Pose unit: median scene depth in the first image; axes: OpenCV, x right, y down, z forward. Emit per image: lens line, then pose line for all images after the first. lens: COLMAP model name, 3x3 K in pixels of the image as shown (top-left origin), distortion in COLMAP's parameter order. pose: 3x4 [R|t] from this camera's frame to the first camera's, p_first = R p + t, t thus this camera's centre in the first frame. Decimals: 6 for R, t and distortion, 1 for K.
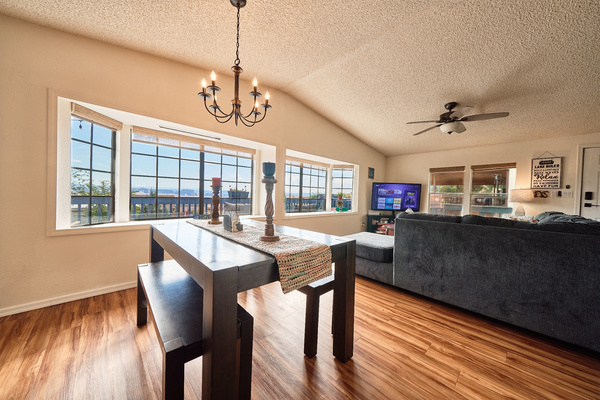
lens RADIAL K [[213.4, 0, 312.1], [0, 213.4, 197.4], [0, 0, 1]] dist [0.001203, 0.000095]
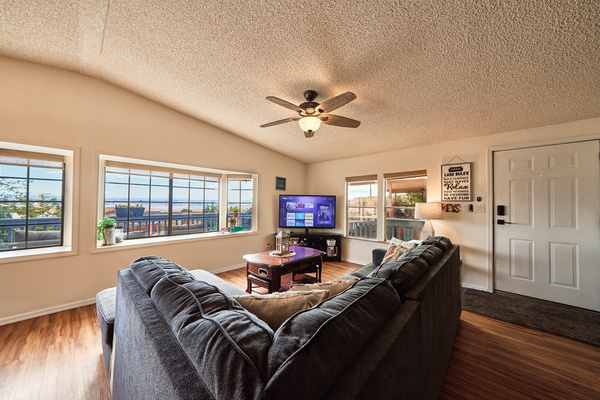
lens RADIAL K [[213.4, 0, 312.1], [0, 213.4, 197.4], [0, 0, 1]] dist [0.001203, 0.000095]
pose [[0.998475, -0.017059, 0.052494, 0.400514], [0.019040, 0.999116, -0.037482, -0.028752], [-0.051809, 0.038424, 0.997918, 0.174994]]
